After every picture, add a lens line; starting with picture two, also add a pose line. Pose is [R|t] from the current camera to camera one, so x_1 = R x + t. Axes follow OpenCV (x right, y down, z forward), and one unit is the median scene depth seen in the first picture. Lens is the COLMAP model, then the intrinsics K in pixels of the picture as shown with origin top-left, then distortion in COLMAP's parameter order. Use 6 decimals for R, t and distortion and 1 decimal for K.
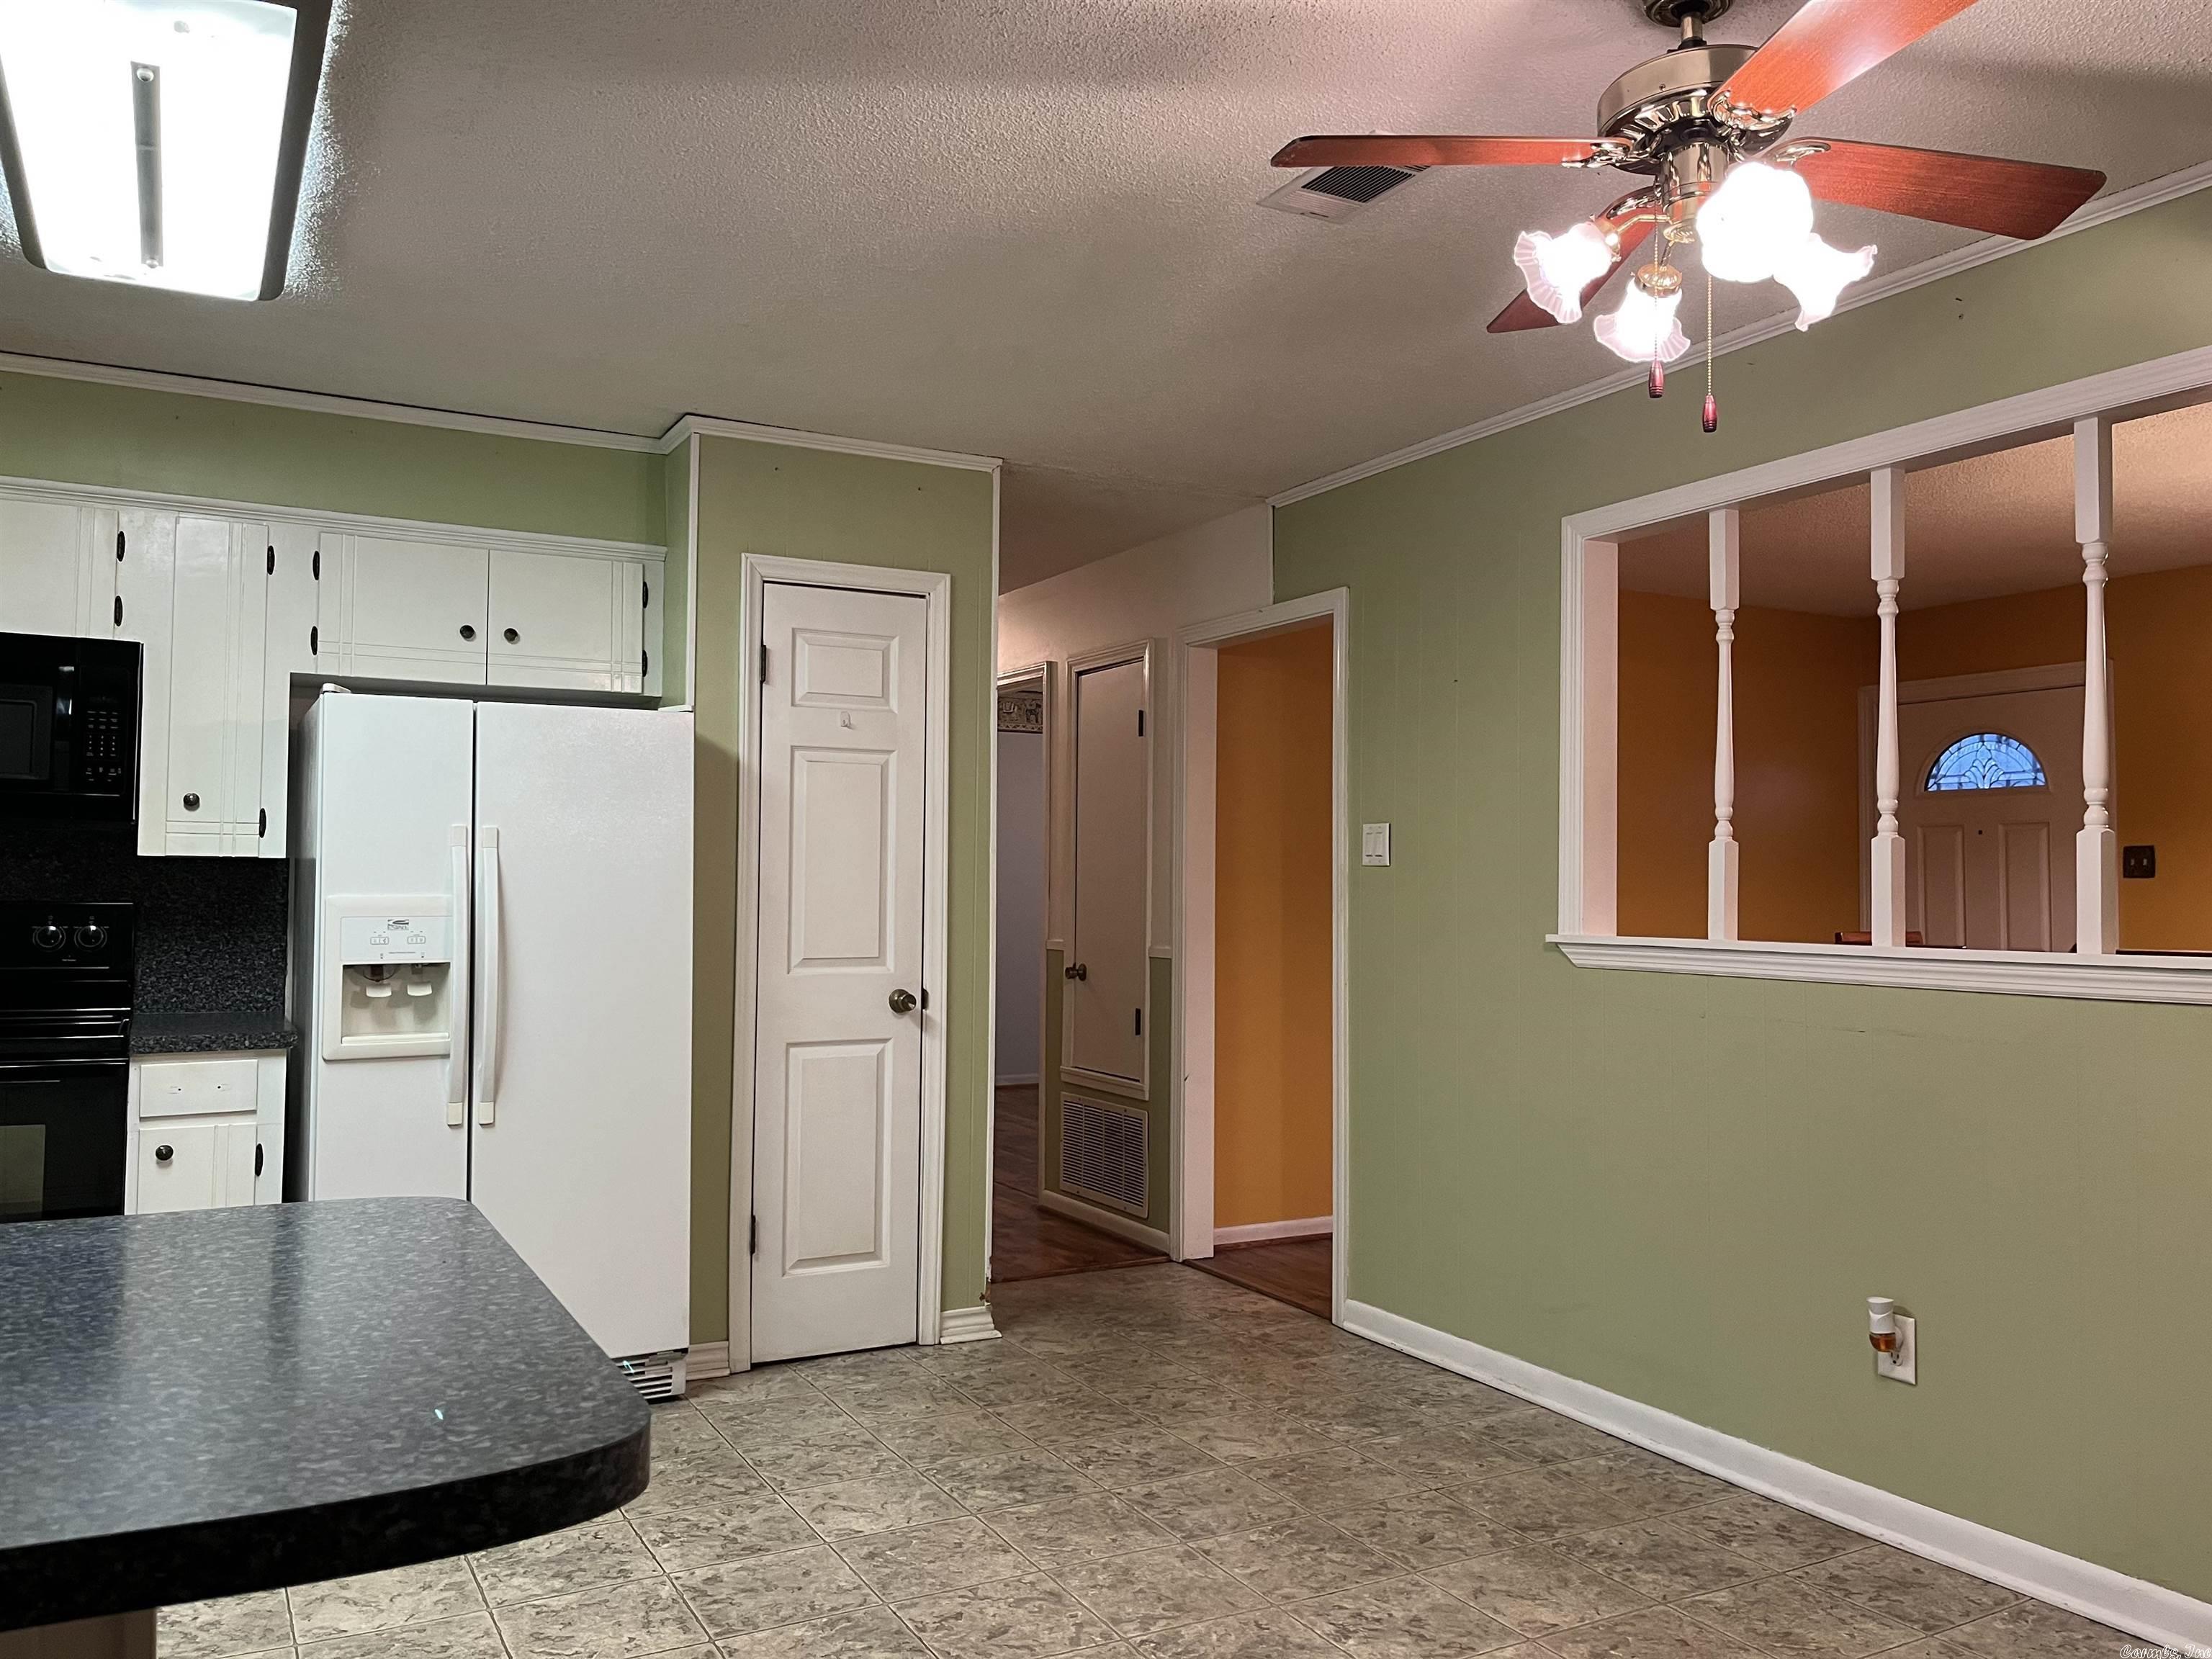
lens RADIAL K [[1670.5, 0, 1094.7], [0, 1670.5, 818.5], [0, 0, 1]] dist [0.072674, -0.099782]
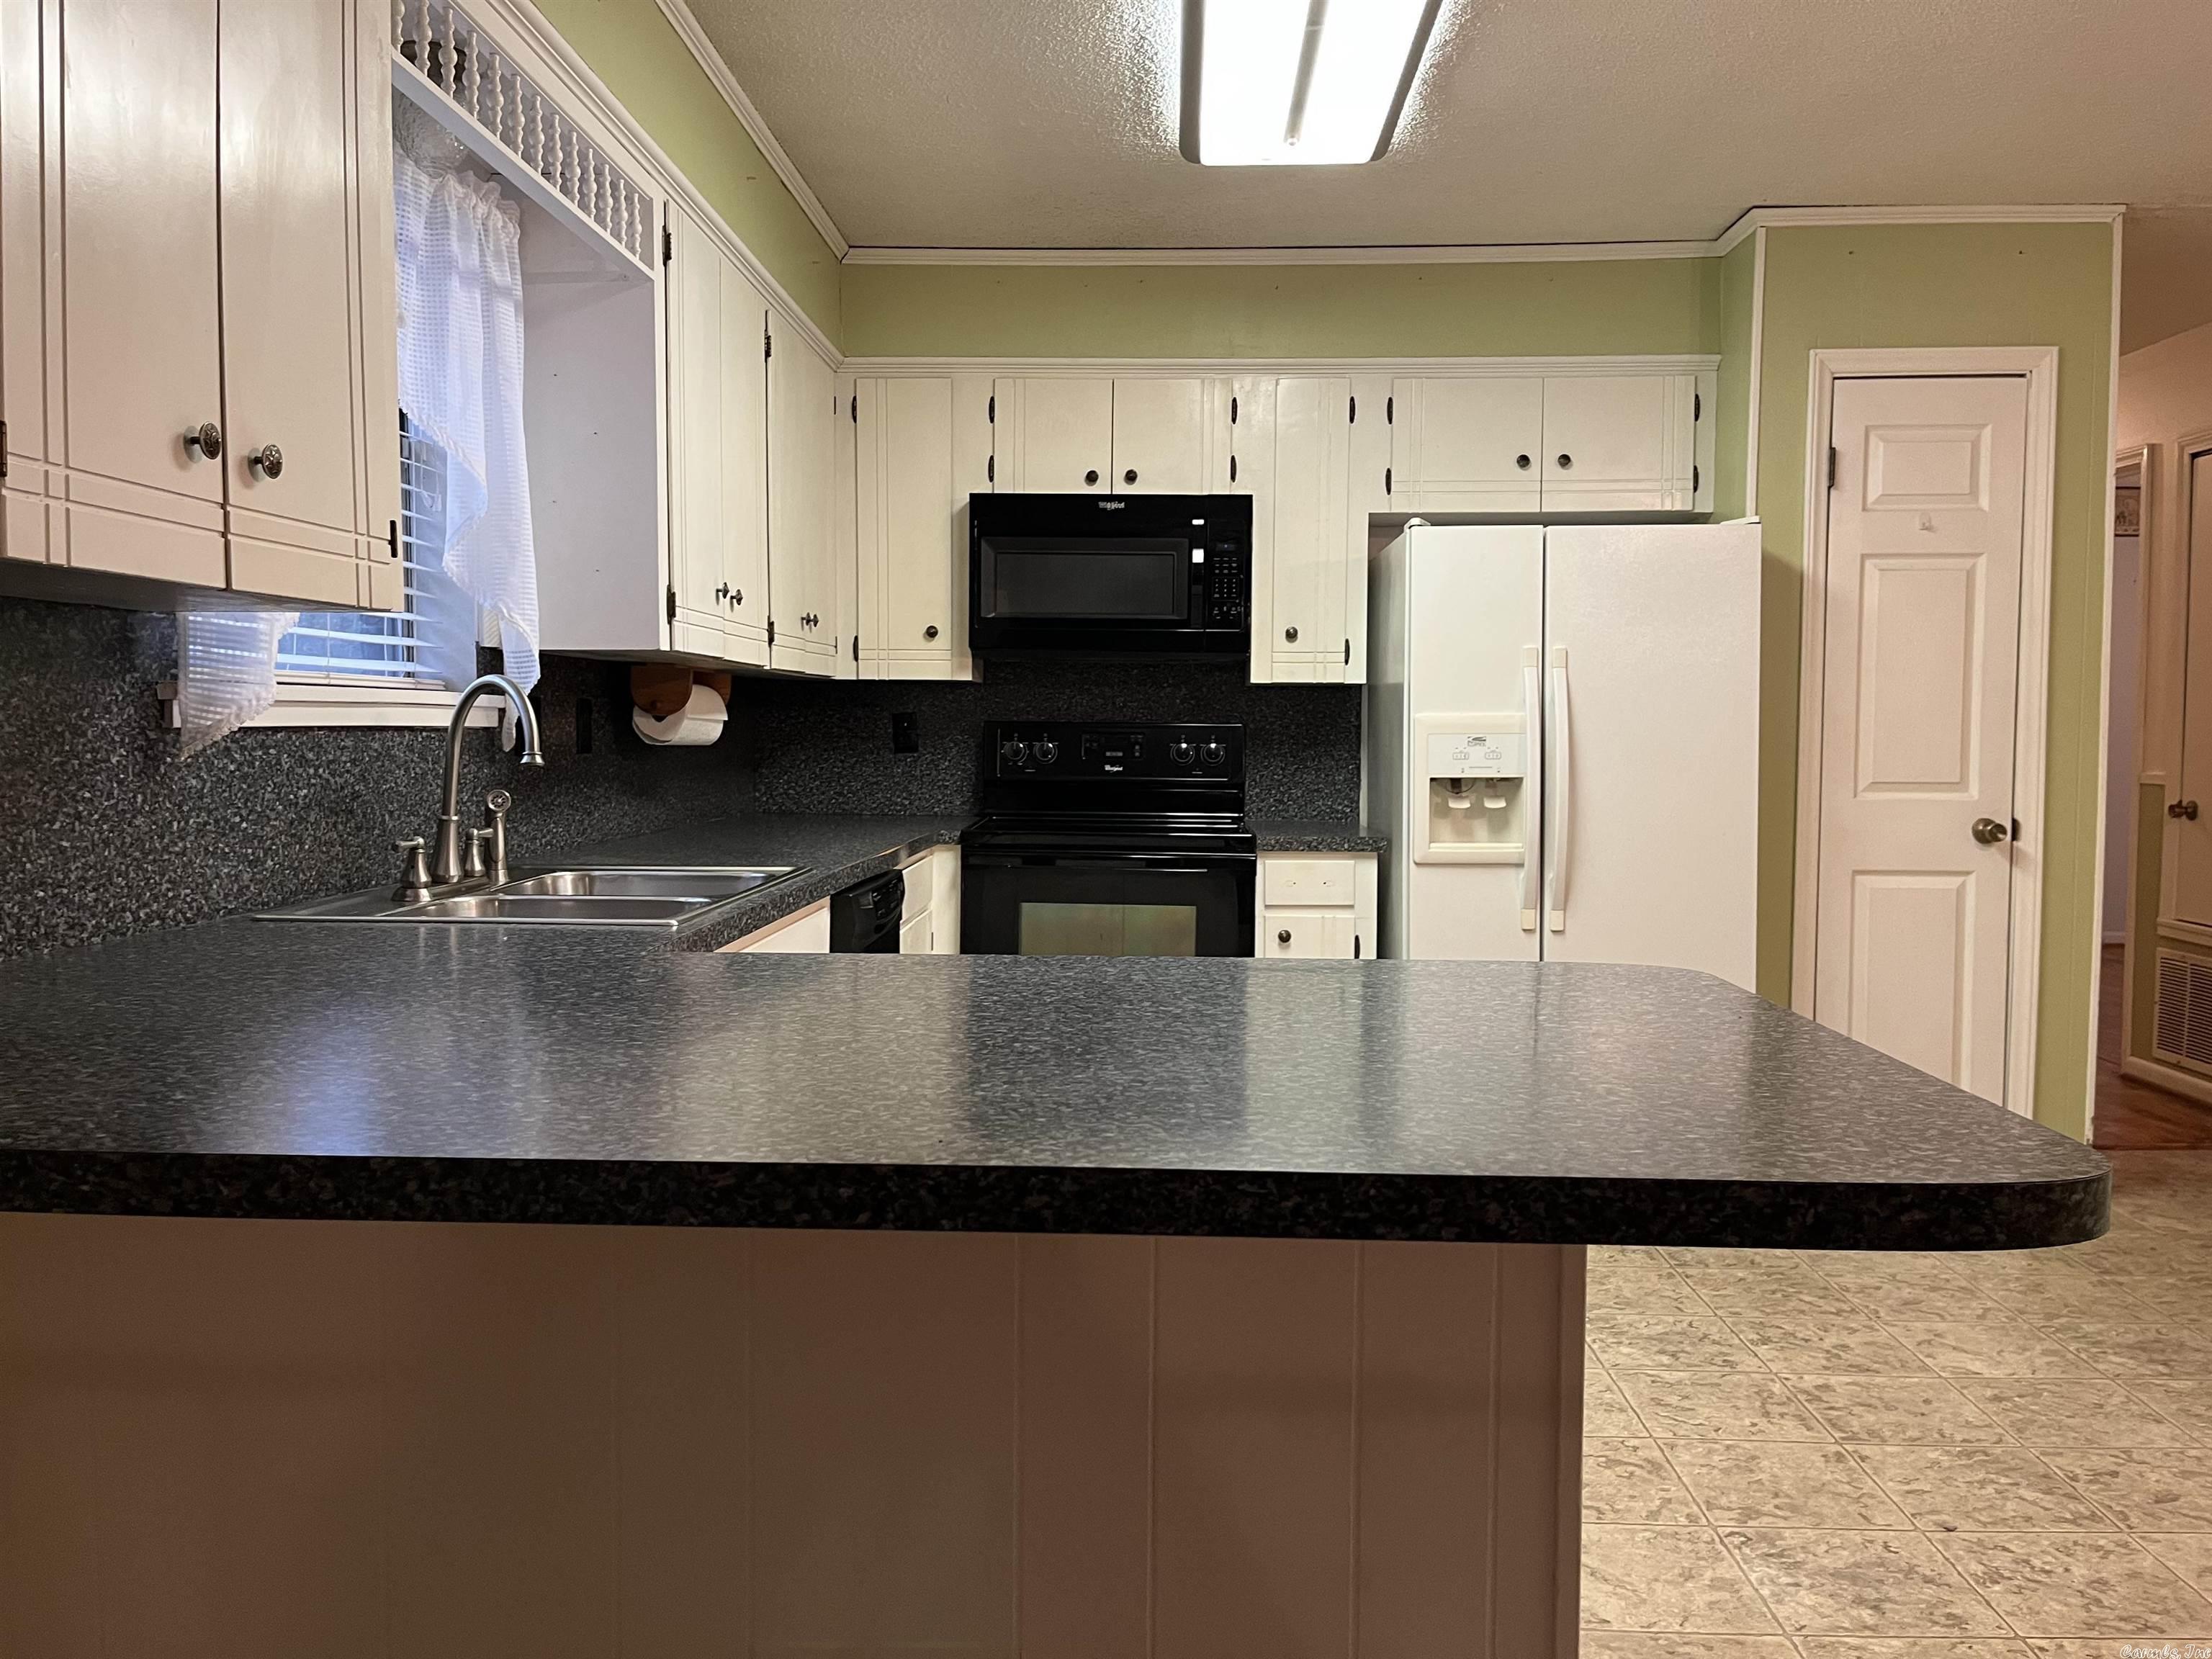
lens RADIAL K [[1670.5, 0, 1089.9], [0, 1670.5, 813.3], [0, 0, 1]] dist [0.072674, -0.099782]
pose [[0.856477, 0.023482, -0.515651, -0.068143], [0.023312, 0.996186, 0.084086, 0.012369], [0.515659, -0.084038, 0.852663, -0.040152]]
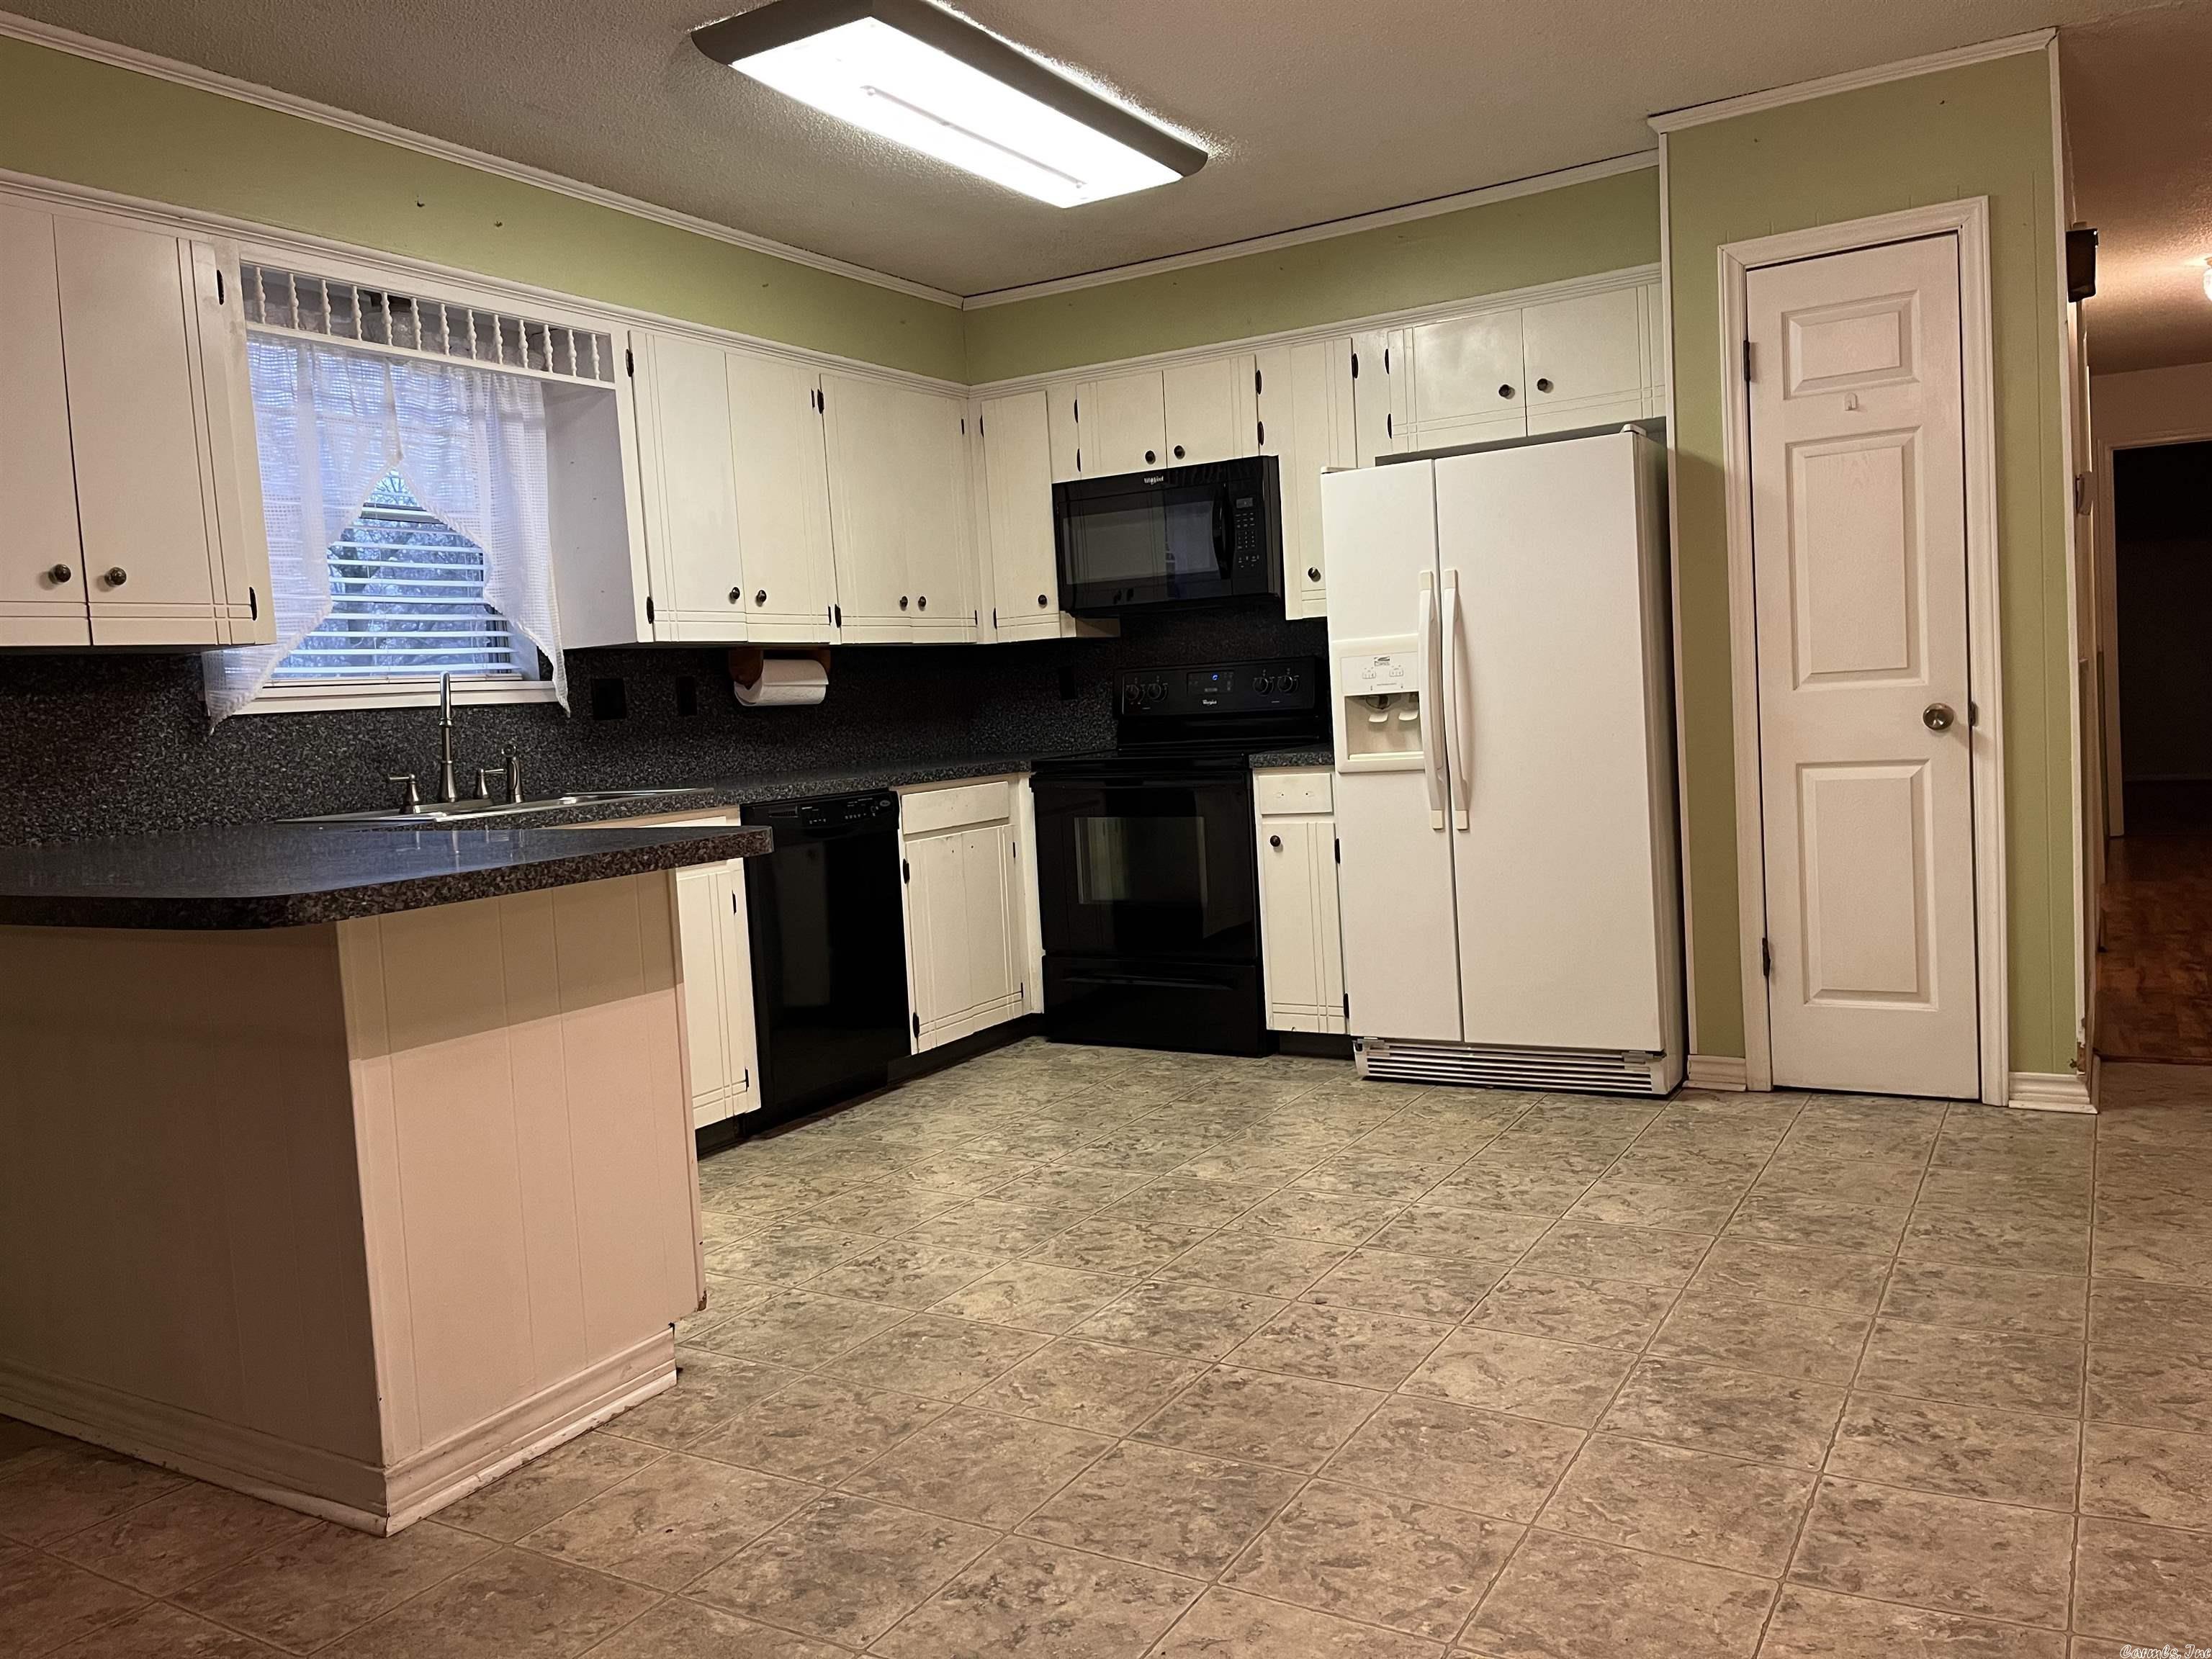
lens RADIAL K [[1670.5, 0, 1092.3], [0, 1670.5, 810.5], [0, 0, 1]] dist [0.072674, -0.099782]
pose [[0.506151, 0.019425, -0.862226, 0.482108], [0.100356, 0.991628, 0.081252, 0.048151], [0.856586, -0.127655, 0.499965, 0.203726]]
